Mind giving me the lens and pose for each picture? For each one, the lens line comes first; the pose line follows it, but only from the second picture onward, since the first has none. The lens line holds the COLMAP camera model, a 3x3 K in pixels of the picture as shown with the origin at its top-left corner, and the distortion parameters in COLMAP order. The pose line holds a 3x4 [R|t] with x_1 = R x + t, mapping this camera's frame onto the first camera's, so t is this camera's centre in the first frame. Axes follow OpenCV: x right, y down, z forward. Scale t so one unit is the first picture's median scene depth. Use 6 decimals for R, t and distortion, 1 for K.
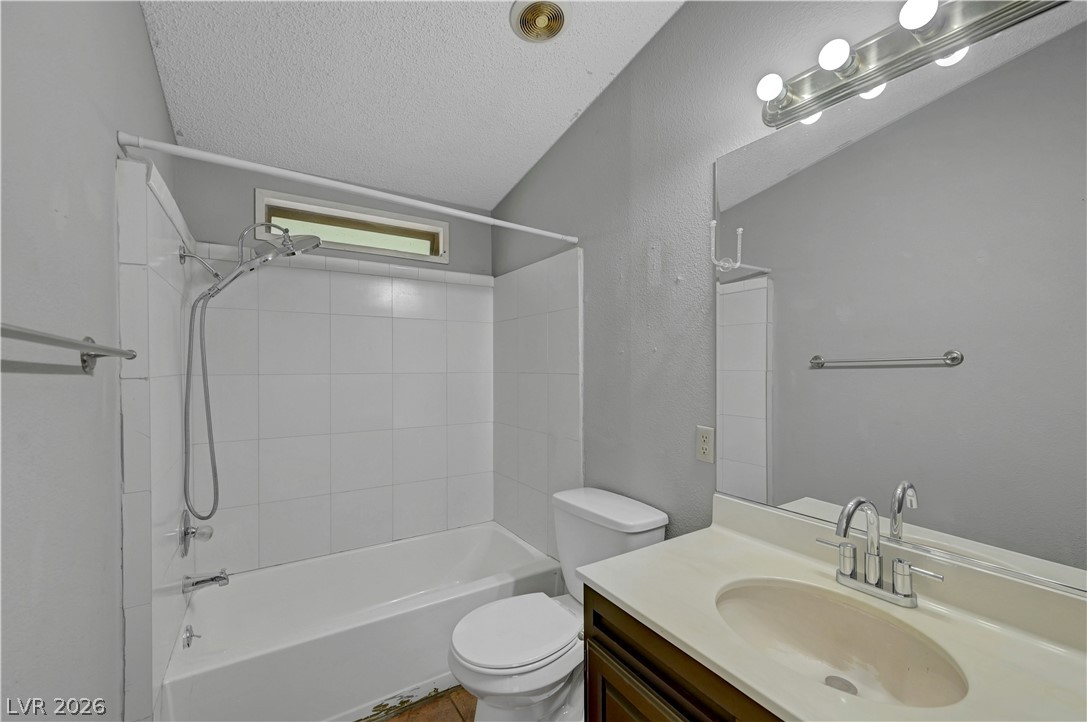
lens RADIAL K [[429.5, 0, 540.3], [0, 429.5, 362.4], [0, 0, 1]] dist [-0.001438, -0.000530]
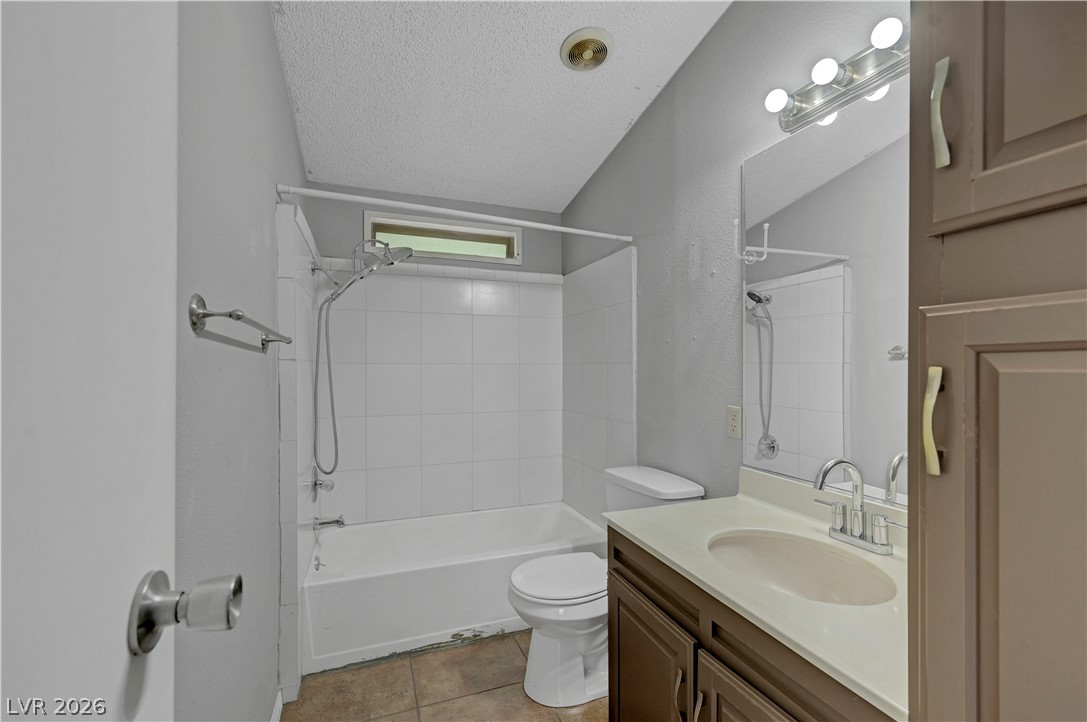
lens RADIAL K [[447.4, 0, 545.2], [0, 447.4, 362.0], [0, 0, 1]] dist [-0.000297, 0.001203]
pose [[0.980588, -0.000148, -0.196081, 0.115505], [-0.000095, 0.999999, -0.001227, 0.033185], [0.196081, 0.001222, 0.980587, -0.185772]]
